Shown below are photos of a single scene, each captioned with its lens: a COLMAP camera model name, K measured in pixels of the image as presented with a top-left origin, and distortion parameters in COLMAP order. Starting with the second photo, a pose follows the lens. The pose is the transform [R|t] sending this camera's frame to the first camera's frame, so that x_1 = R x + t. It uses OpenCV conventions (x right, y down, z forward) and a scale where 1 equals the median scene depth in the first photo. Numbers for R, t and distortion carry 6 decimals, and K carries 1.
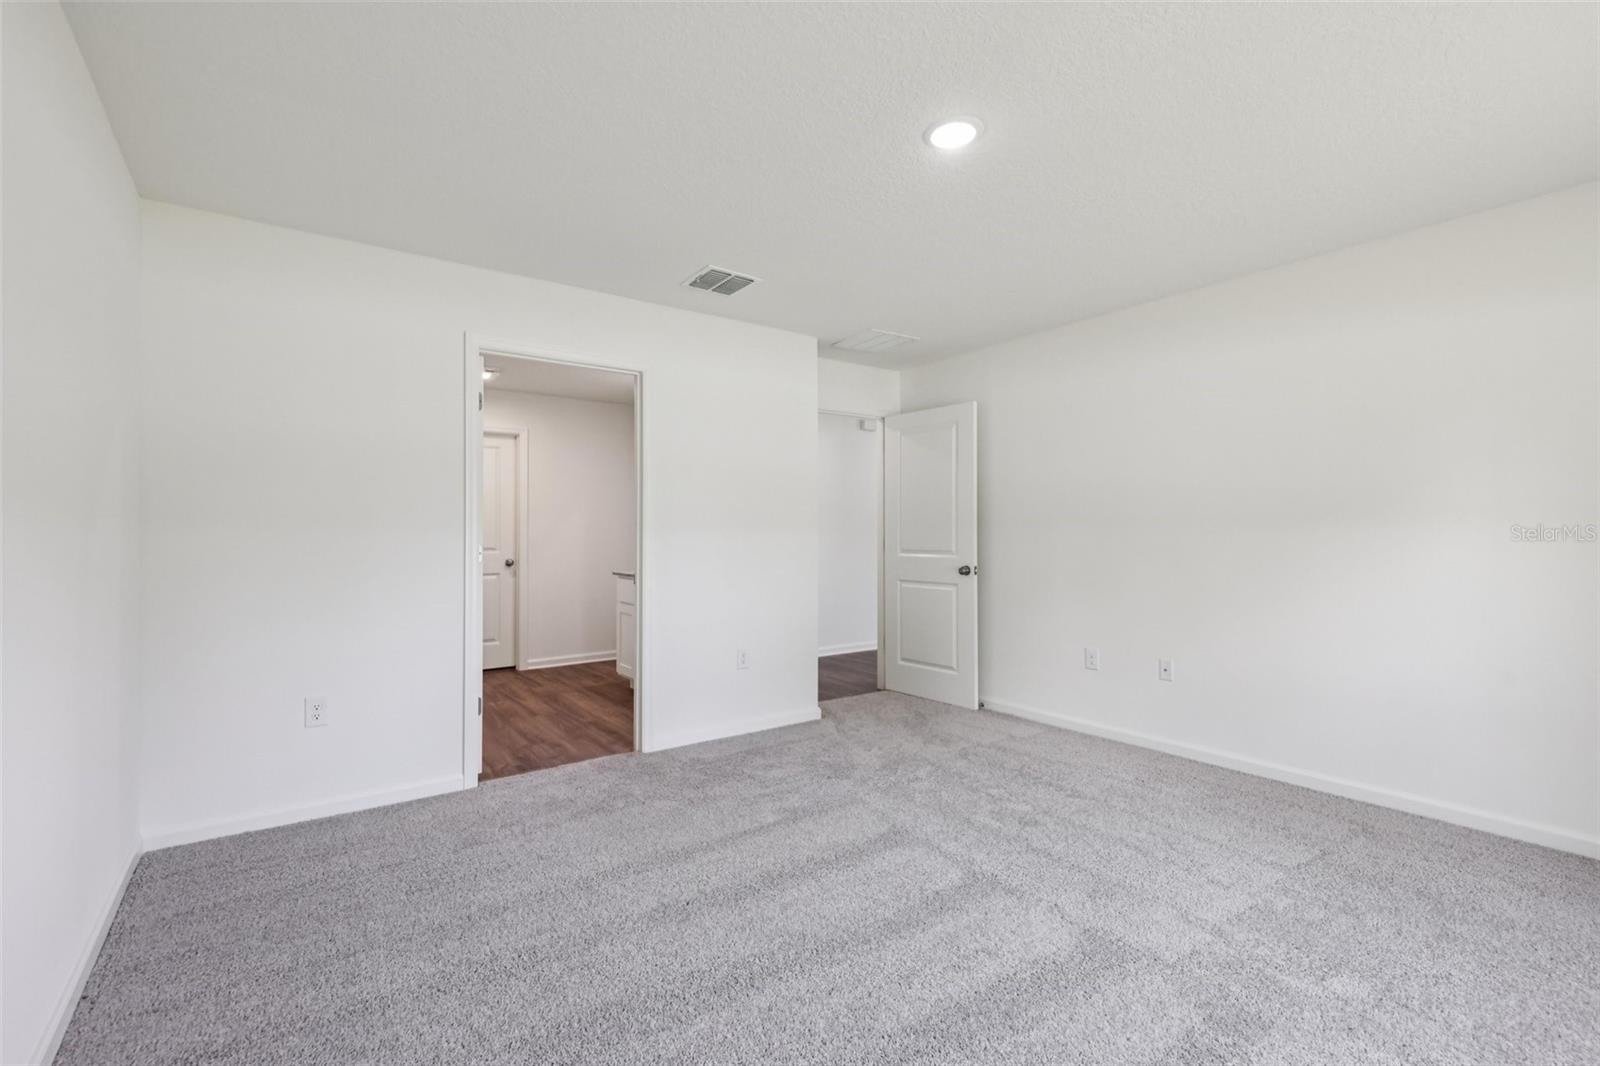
lens RADIAL K [[705.1, 0, 794.1], [0, 705.1, 522.7], [0, 0, 1]] dist [0.003010, -0.000246]
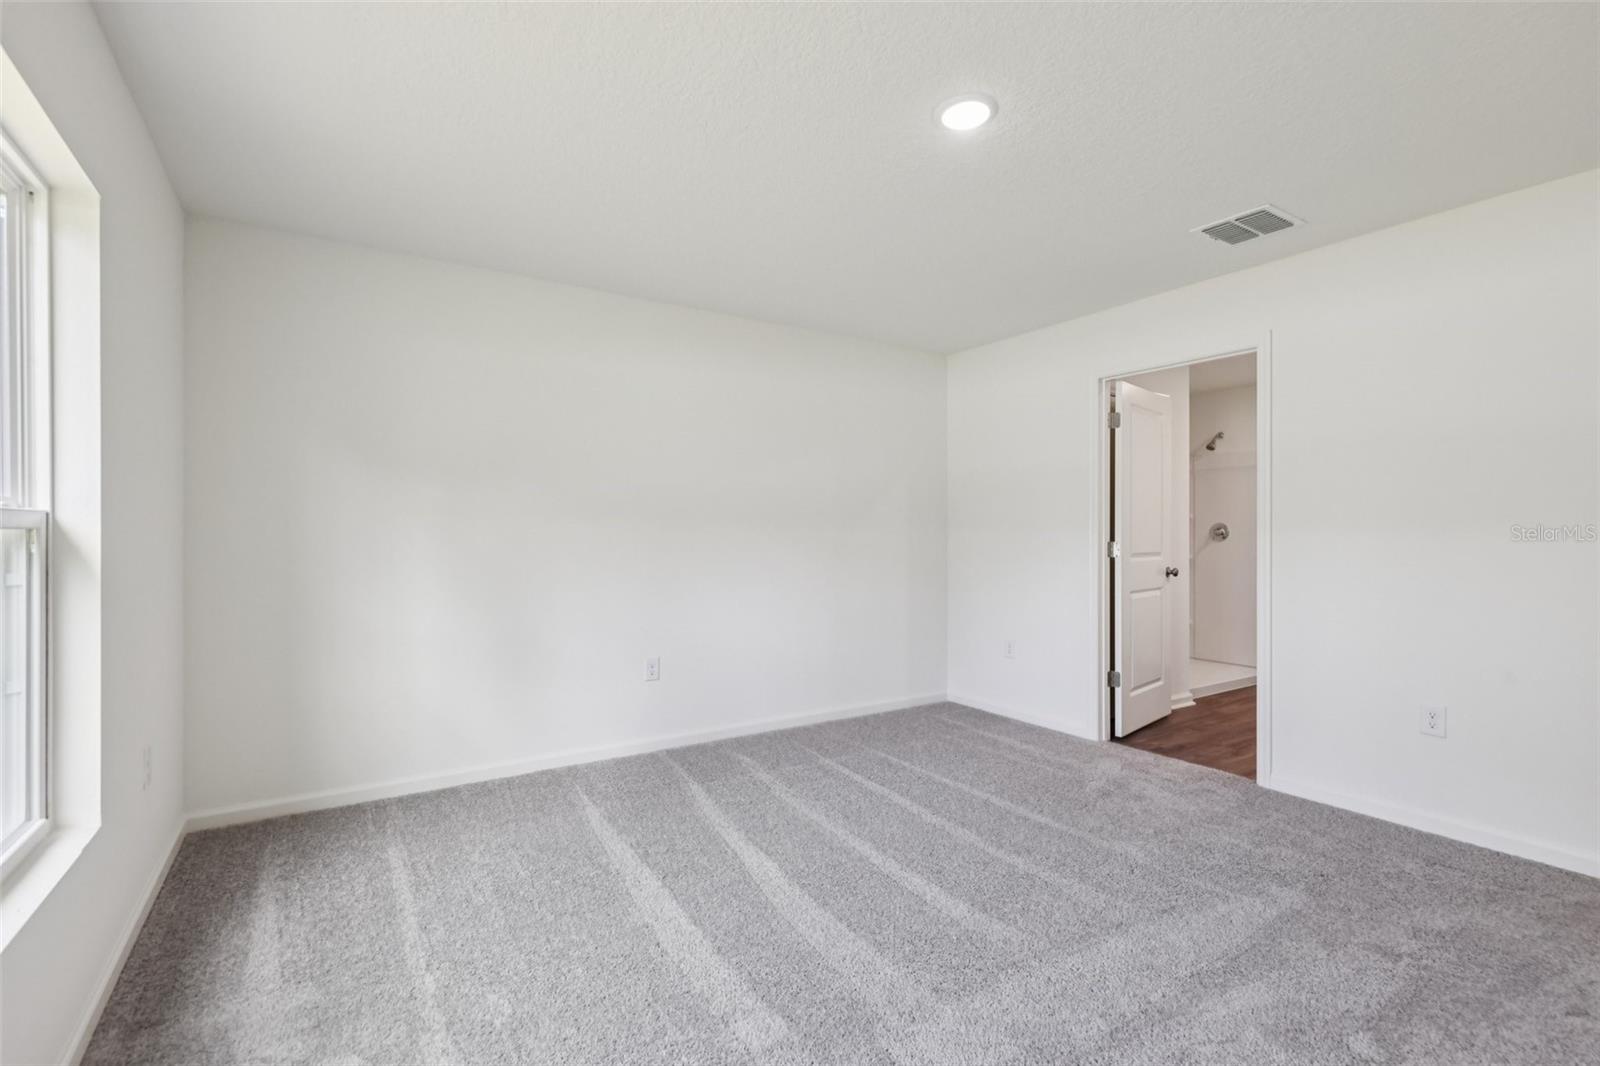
lens RADIAL K [[705.1, 0, 794.1], [0, 705.1, 522.7], [0, 0, 1]] dist [0.003010, -0.000246]
pose [[-0.050281, -0.017960, -0.998574, 0.740418], [0.014344, 0.999722, -0.018703, 0.011585], [0.998632, -0.015264, -0.050010, 0.508686]]
